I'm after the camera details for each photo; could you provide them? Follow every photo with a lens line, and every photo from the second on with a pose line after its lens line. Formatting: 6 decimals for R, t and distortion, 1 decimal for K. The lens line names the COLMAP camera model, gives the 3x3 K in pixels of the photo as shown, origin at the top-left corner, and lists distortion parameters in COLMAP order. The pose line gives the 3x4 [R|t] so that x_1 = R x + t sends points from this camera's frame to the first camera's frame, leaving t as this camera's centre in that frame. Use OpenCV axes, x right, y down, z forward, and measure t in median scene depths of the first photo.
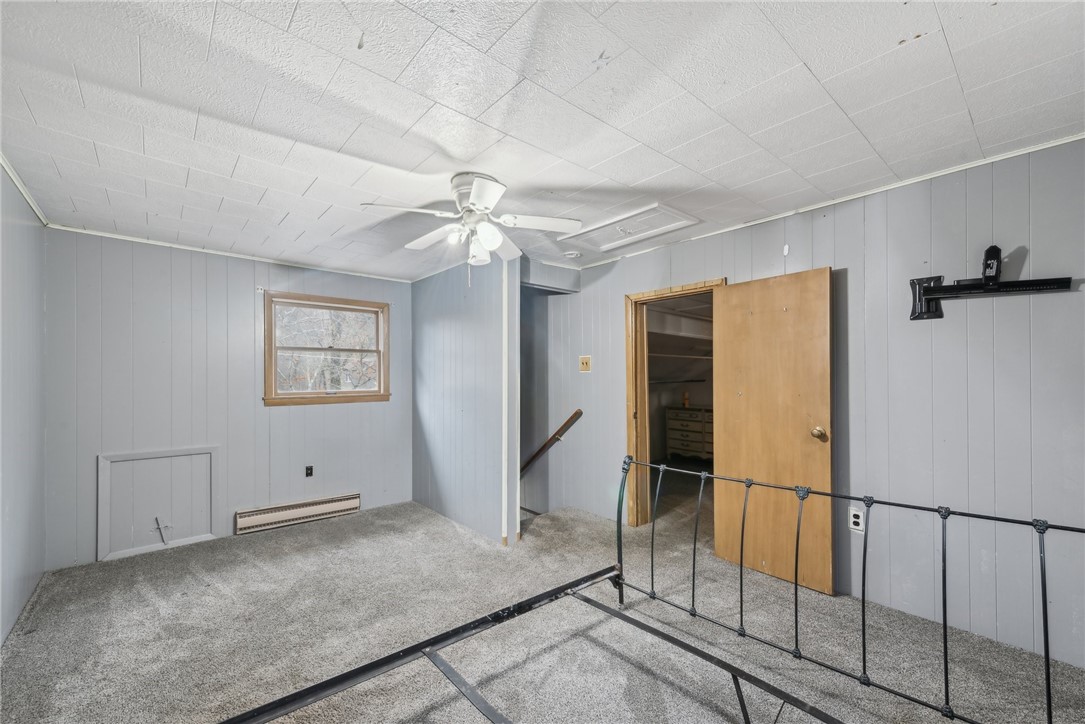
lens RADIAL K [[449.7, 0, 586.2], [0, 449.7, 376.4], [0, 0, 1]] dist [0.000609, 0.000009]
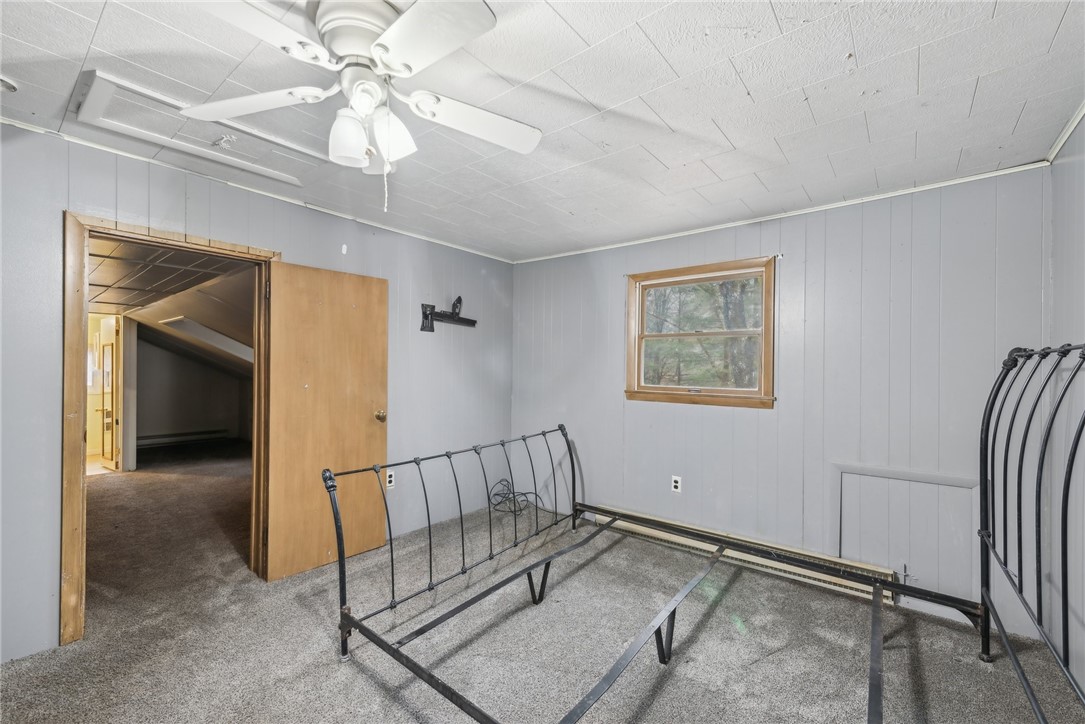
lens RADIAL K [[434.7, 0, 542.5], [0, 434.7, 362.0], [0, 0, 1]] dist [0.001771, 0.000032]
pose [[-0.125844, 0.016592, 0.991911, -0.745430], [-0.011124, 0.999774, -0.018135, -0.000146], [-0.991988, -0.013316, -0.125631, 0.773668]]
